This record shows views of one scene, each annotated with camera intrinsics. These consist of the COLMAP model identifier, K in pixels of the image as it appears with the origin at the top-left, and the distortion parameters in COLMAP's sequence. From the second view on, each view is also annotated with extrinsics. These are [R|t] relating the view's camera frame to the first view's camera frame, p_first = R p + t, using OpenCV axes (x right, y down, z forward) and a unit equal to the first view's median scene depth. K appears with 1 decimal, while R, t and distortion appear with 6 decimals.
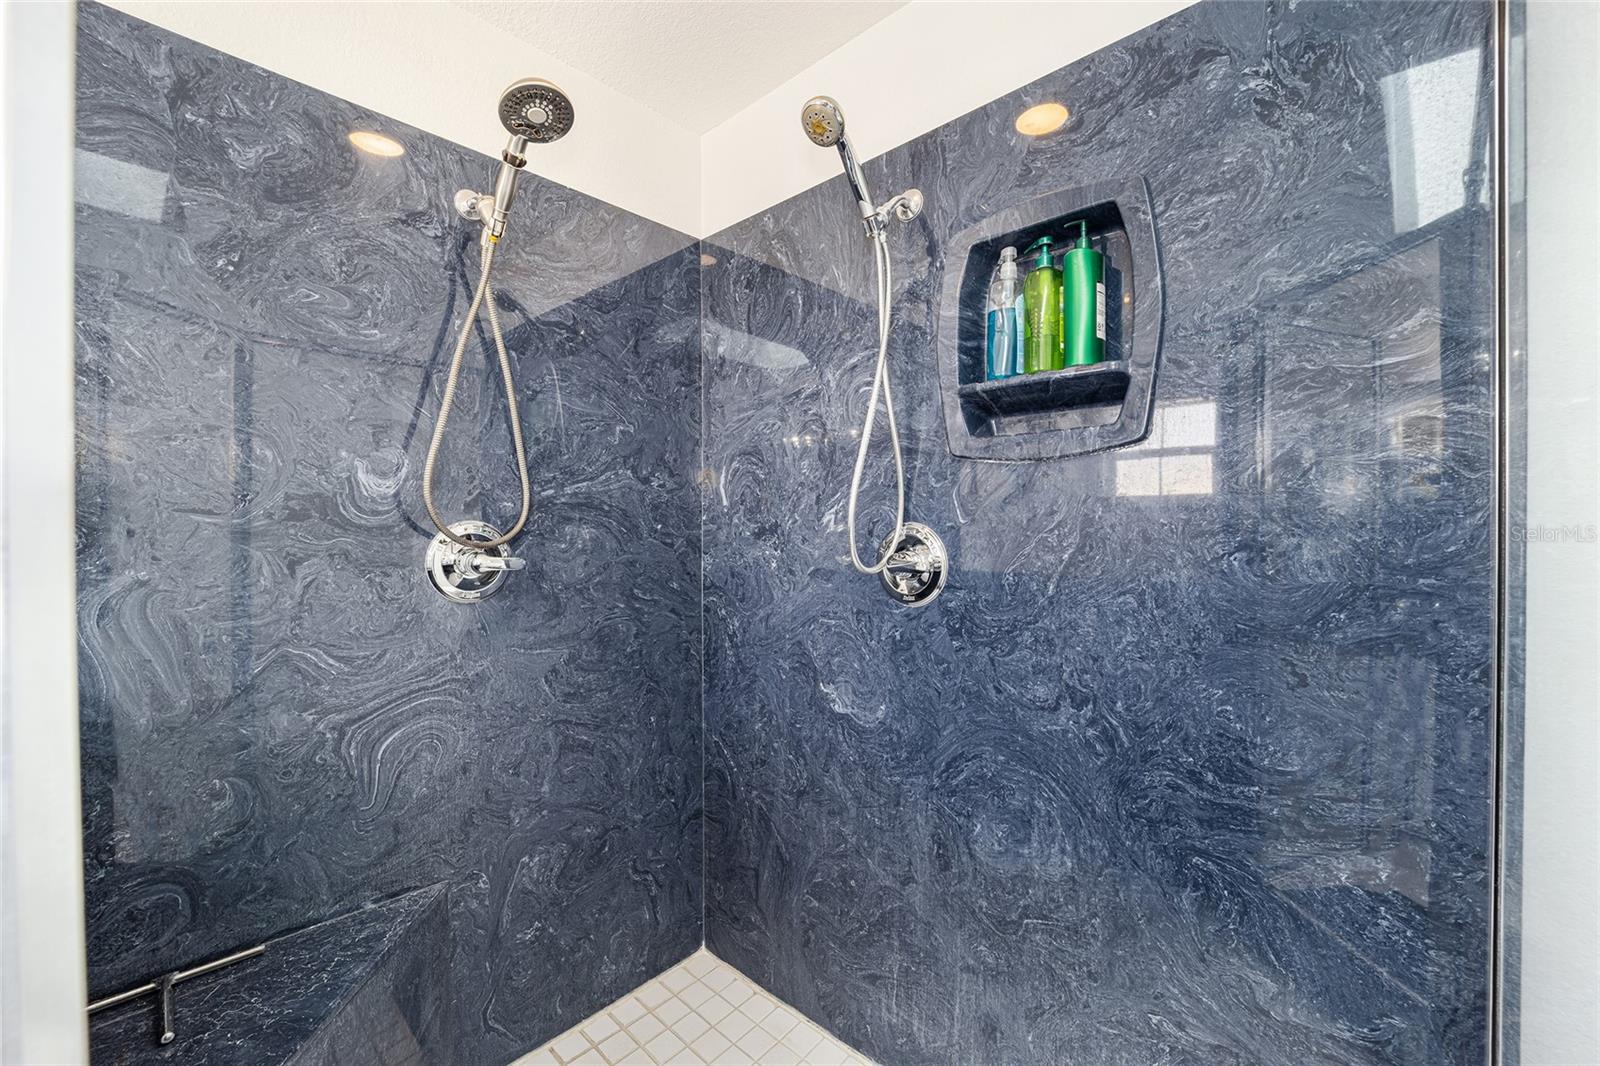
lens RADIAL K [[648.4, 0, 792.9], [0, 648.4, 529.2], [0, 0, 1]] dist [-0.015020, 0.001823]
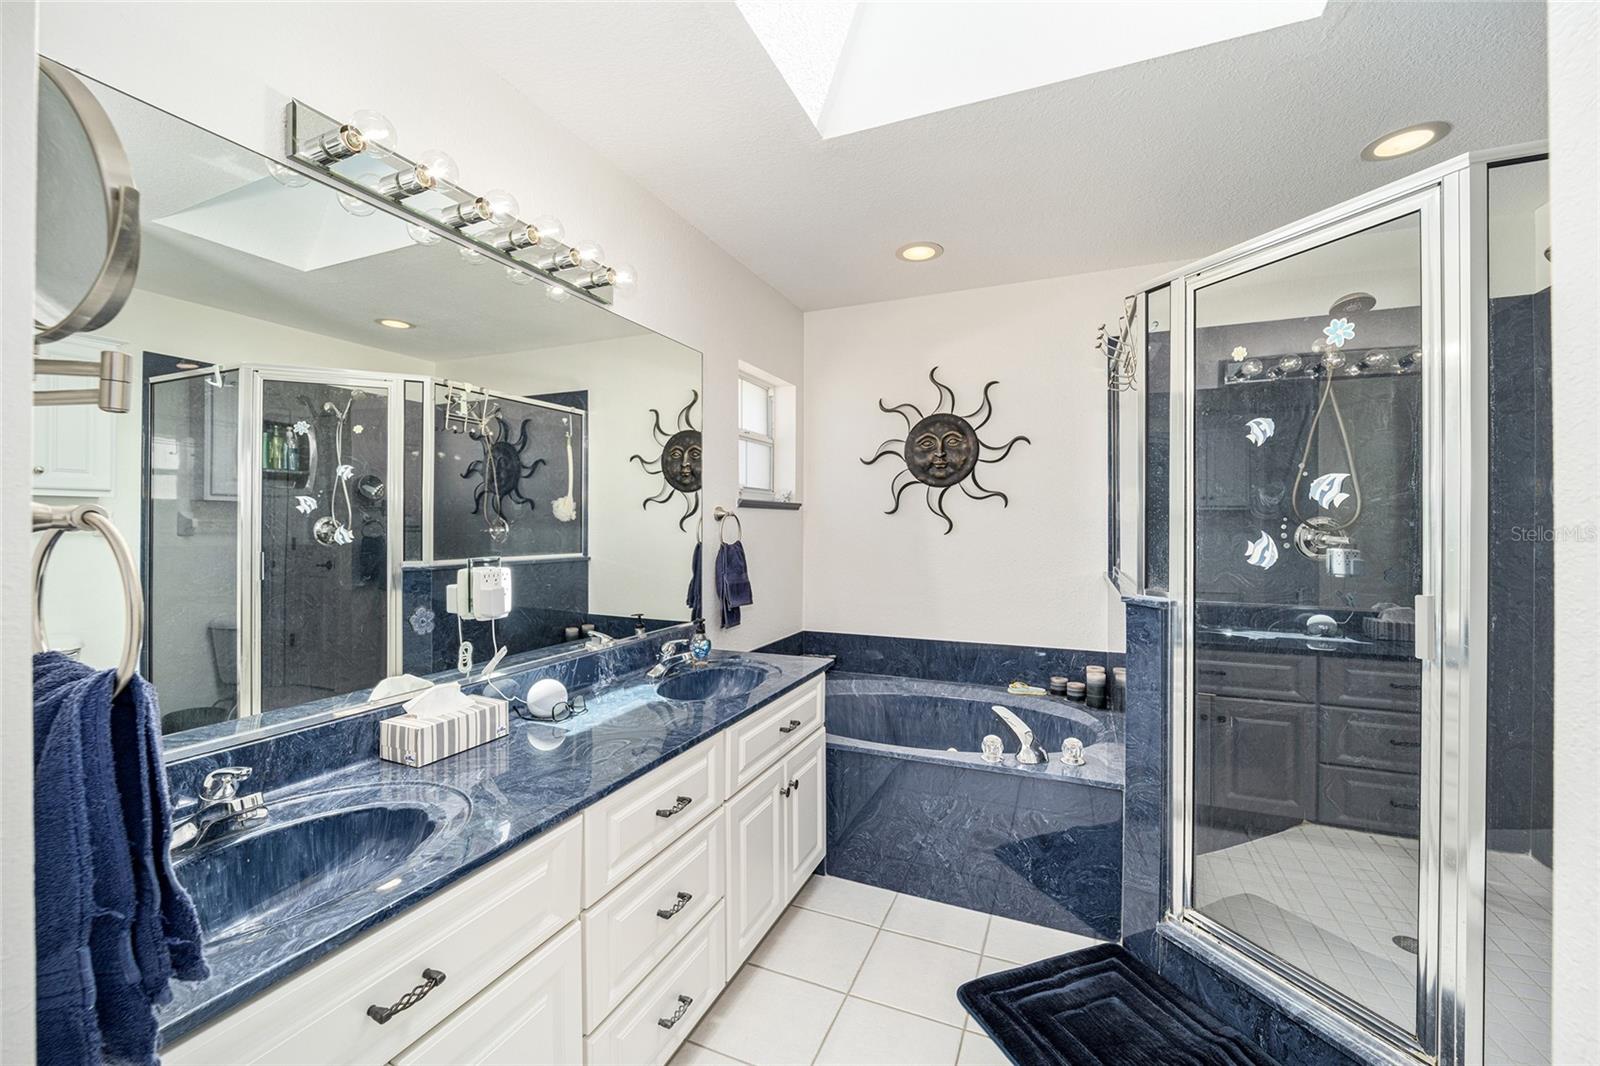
lens RADIAL K [[648.4, 0, 795.8], [0, 648.4, 525.9], [0, 0, 1]] dist [-0.015020, 0.001823]
pose [[0.351633, -0.001881, -0.936136, 0.668733], [-0.010965, 0.999921, -0.006128, 0.038666], [0.936074, 0.012420, 0.351585, -1.016346]]
